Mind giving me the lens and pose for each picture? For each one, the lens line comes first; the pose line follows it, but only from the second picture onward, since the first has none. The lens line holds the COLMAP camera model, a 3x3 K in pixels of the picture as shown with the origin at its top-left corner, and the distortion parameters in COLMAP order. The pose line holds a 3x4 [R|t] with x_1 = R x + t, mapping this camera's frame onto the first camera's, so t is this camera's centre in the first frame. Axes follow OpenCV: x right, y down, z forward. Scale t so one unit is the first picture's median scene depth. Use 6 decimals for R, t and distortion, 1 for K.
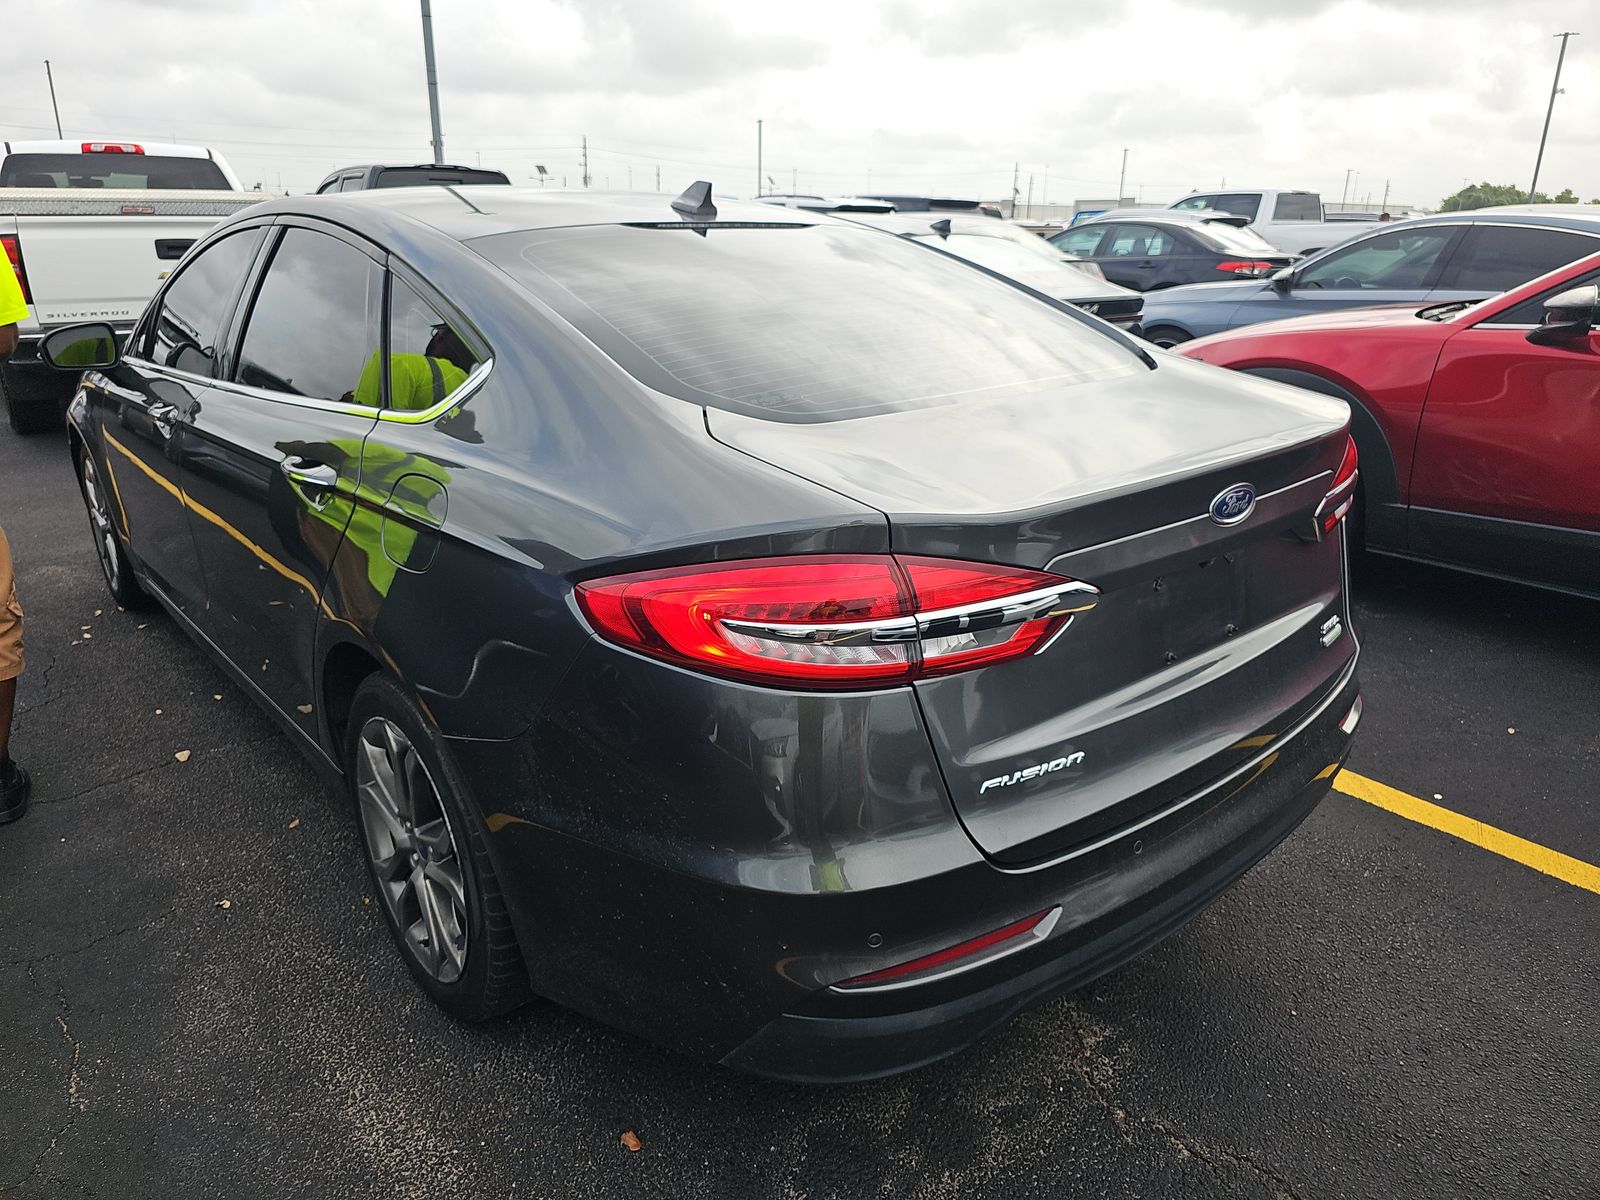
lens RADIAL K [[1048.3, 0, 795.3], [0, 1048.3, 600.1], [0, 0, 1]] dist [0.032144, -0.023605]
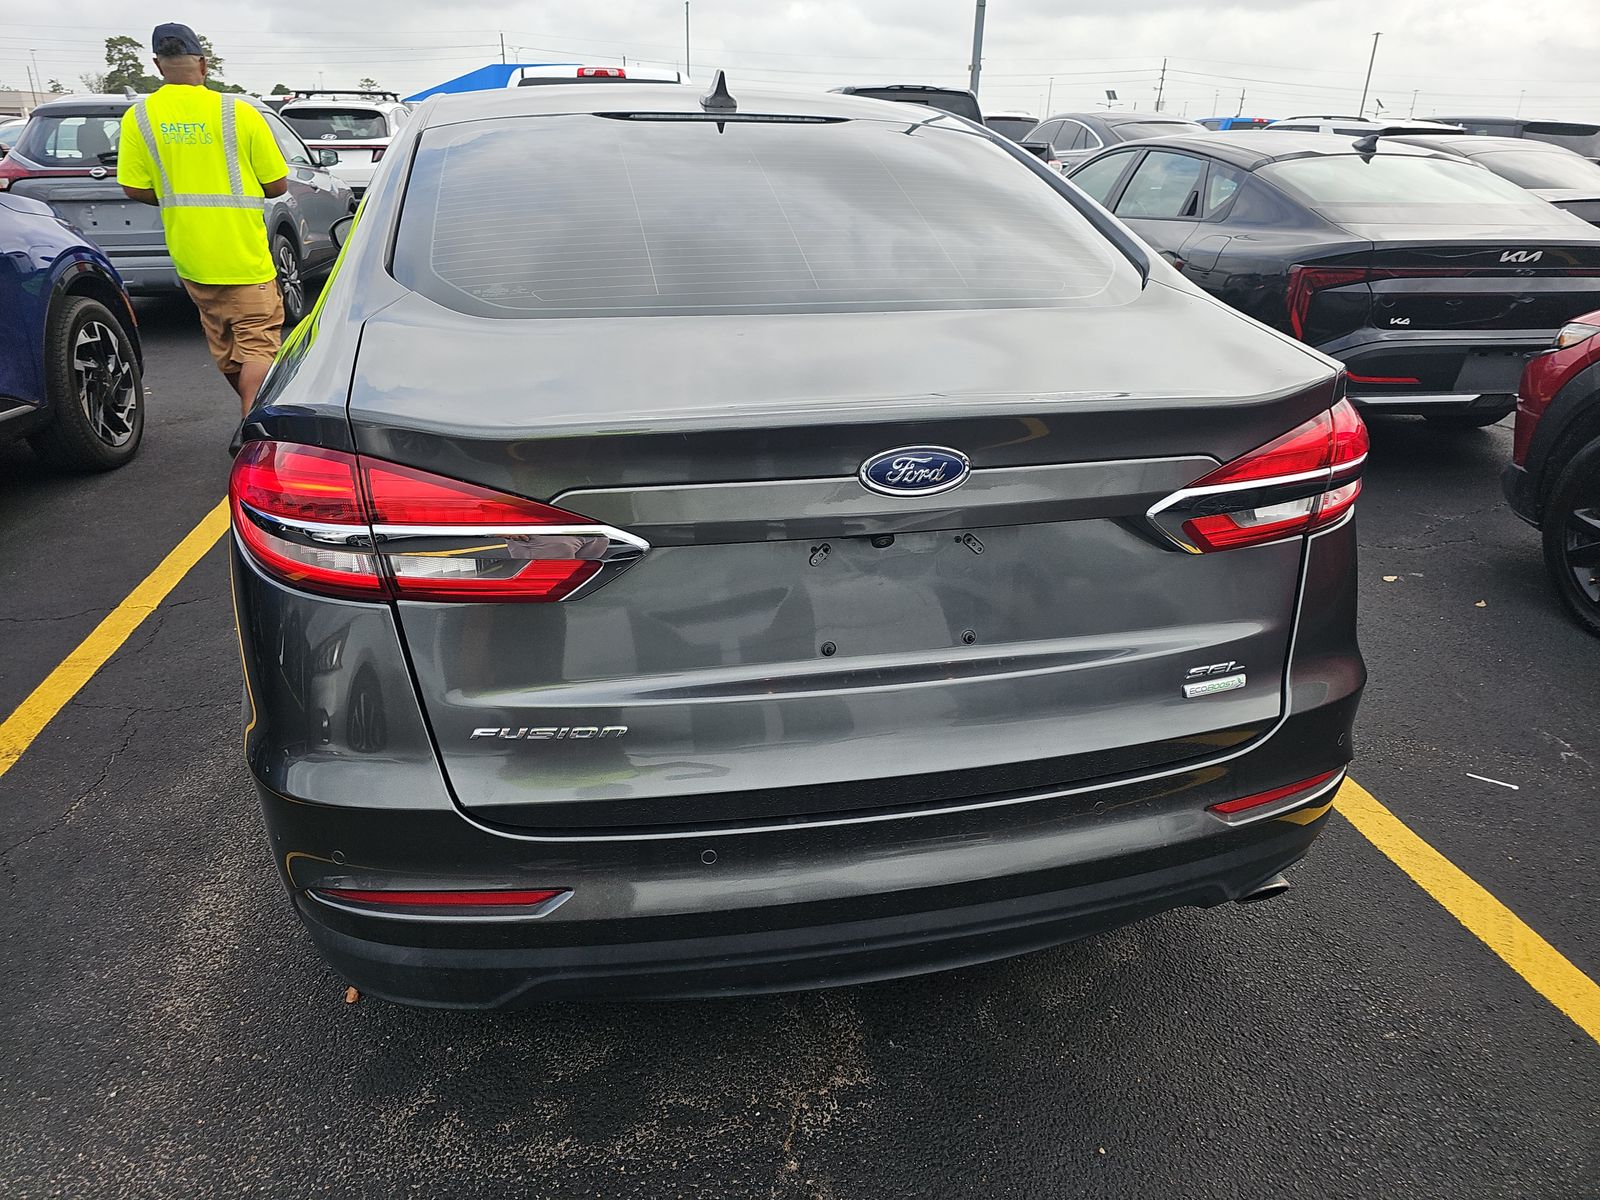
lens RADIAL K [[1048.3, 0, 795.3], [0, 1048.3, 600.1], [0, 0, 1]] dist [0.032144, -0.023605]
pose [[0.885444, 0.193224, -0.422674, 0.547766], [-0.168193, 0.981054, 0.096144, -0.046247], [0.433243, -0.014039, 0.901168, 0.216823]]
